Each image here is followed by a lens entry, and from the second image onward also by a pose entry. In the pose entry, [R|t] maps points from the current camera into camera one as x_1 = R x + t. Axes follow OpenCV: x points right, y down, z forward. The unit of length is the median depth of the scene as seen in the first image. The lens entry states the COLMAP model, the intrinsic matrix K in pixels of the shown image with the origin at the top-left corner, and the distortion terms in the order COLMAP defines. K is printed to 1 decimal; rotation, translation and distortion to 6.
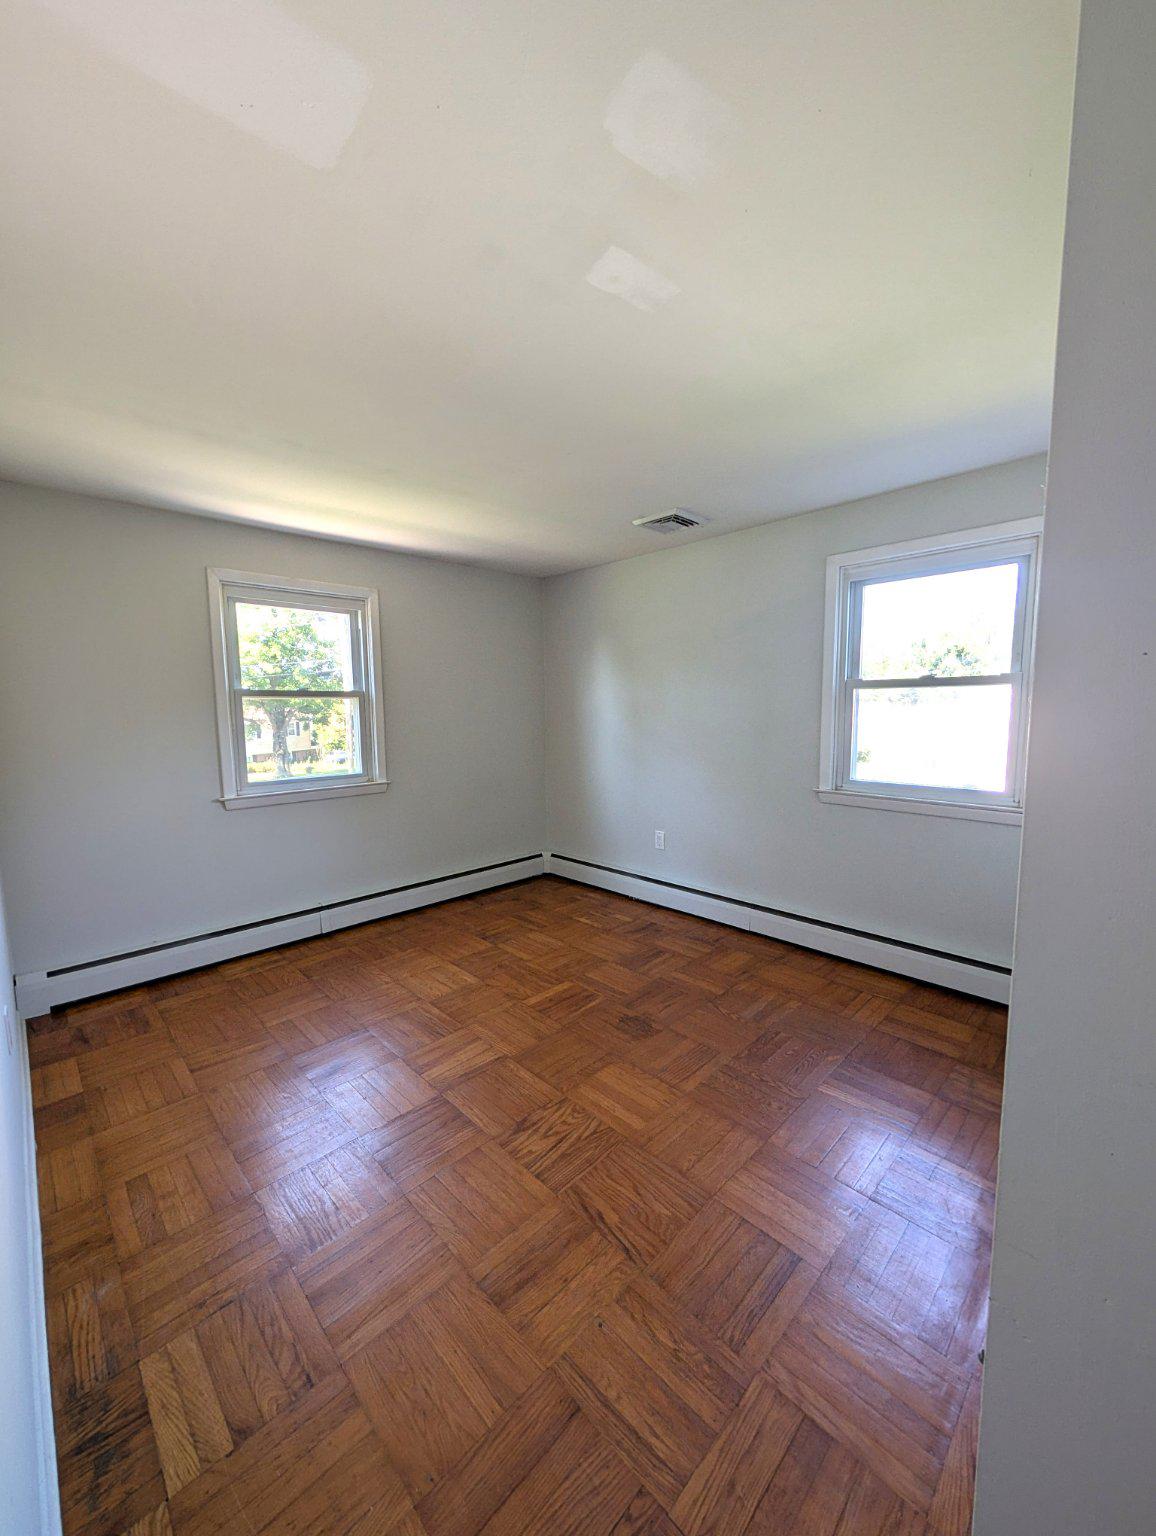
lens RADIAL K [[605.5, 0, 569.7], [0, 605.5, 766.9], [0, 0, 1]] dist [-0.001783, -0.000068]
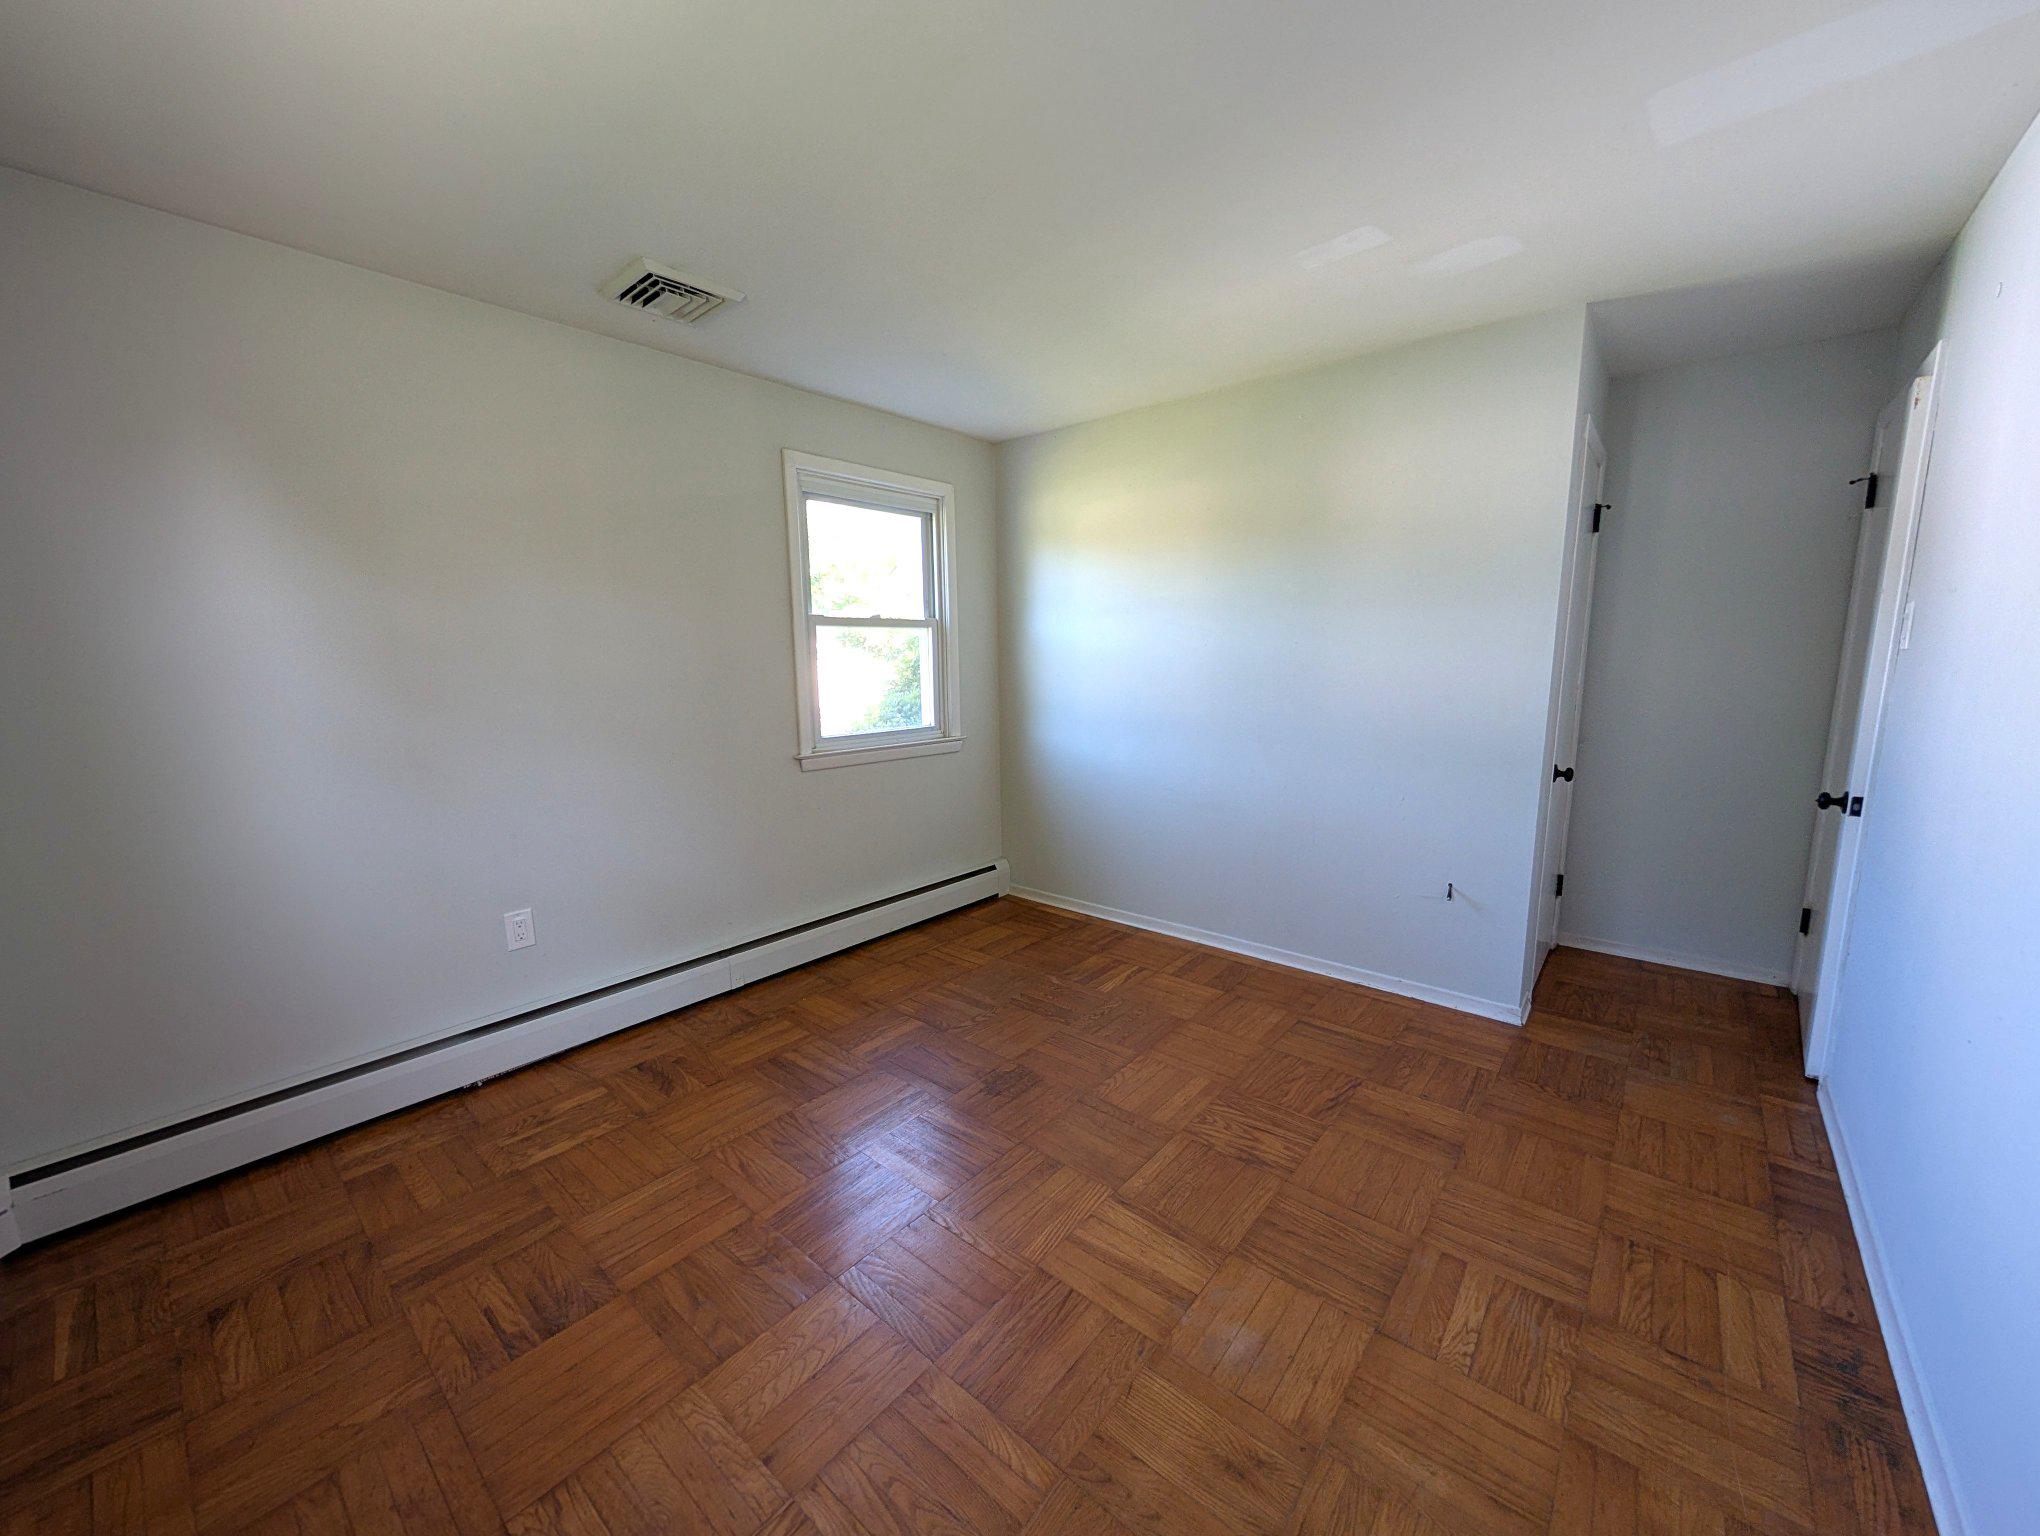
lens RADIAL K [[789.3, 0, 1023.2], [0, 789.3, 774.9], [0, 0, 1]] dist [0.003055, 0.000207]
pose [[-0.117949, -0.141819, 0.982841, -0.634648], [0.110979, 0.981666, 0.154968, -0.065588], [-0.986799, 0.127353, -0.100047, 0.847754]]
